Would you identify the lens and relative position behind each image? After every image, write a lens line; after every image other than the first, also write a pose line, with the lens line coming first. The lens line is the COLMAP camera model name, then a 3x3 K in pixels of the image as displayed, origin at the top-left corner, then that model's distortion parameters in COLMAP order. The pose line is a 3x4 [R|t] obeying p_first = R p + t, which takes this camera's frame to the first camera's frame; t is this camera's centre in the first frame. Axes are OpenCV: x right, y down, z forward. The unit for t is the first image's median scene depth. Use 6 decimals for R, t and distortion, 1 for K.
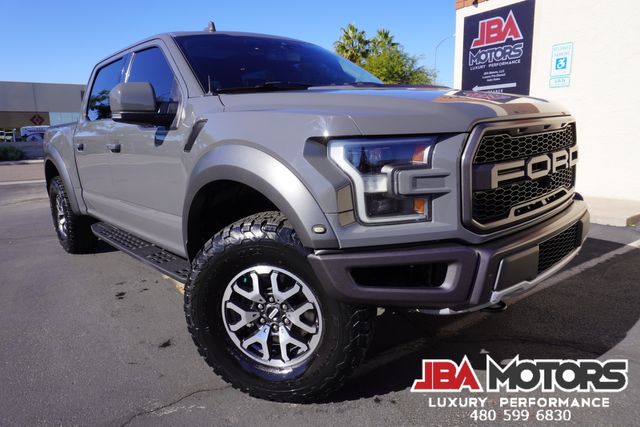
lens RADIAL K [[424.4, 0, 319.3], [0, 424.4, 211.2], [0, 0, 1]] dist [-0.045792, 0.029579]
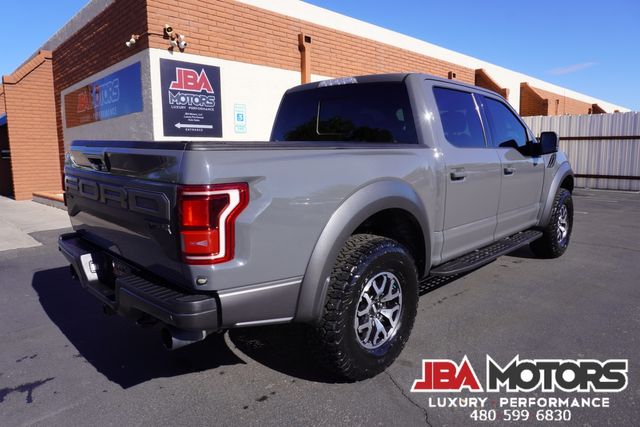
lens RADIAL K [[424.4, 0, 319.9], [0, 424.4, 211.2], [0, 0, 1]] dist [-0.045792, 0.029579]
pose [[-0.196399, -0.102686, 0.975132, -0.844160], [0.197403, 0.969998, 0.141904, -0.156574], [-0.960447, 0.220364, -0.170236, 0.895833]]
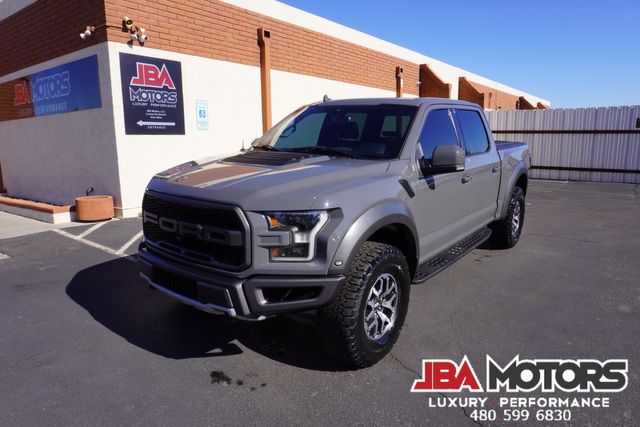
lens RADIAL K [[424.4, 0, 319.5], [0, 424.4, 211.3], [0, 0, 1]] dist [-0.045792, 0.029579]
pose [[-0.339927, -0.126390, 0.931920, -0.838911], [0.195009, 0.959918, 0.201319, -0.205114], [-0.920011, 0.250166, -0.301655, 0.977981]]
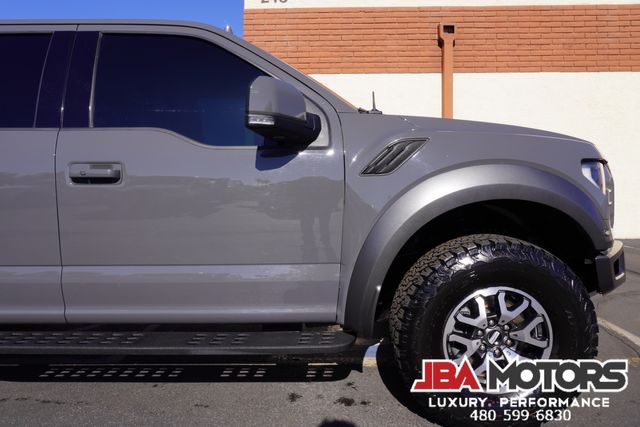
lens RADIAL K [[424.4, 0, 322.3], [0, 424.4, 211.2], [0, 0, 1]] dist [-0.045792, 0.029579]
pose [[0.567707, -0.014273, 0.823107, -0.478744], [0.144381, 0.986078, -0.082482, -0.017311], [-0.810471, 0.165667, 0.561864, 0.297844]]
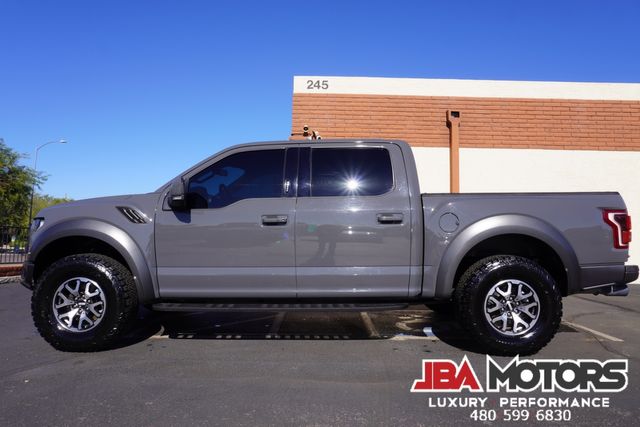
lens RADIAL K [[424.4, 0, 320.4], [0, 424.4, 213.0], [0, 0, 1]] dist [-0.045792, 0.029579]
pose [[0.551416, 0.099940, 0.828222, -0.753281], [0.121341, 0.972632, -0.198152, 0.013173], [-0.825358, 0.209762, 0.524198, 0.272289]]
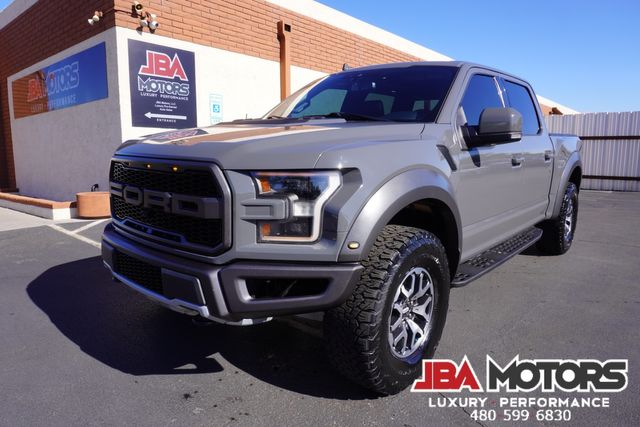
lens RADIAL K [[424.4, 0, 320.1], [0, 424.4, 211.2], [0, 0, 1]] dist [-0.045792, 0.029579]
pose [[-0.287105, -0.097607, 0.952913, -0.747574], [0.186887, 0.969970, 0.155661, -0.149855], [-0.939491, 0.222778, -0.260242, 0.945470]]
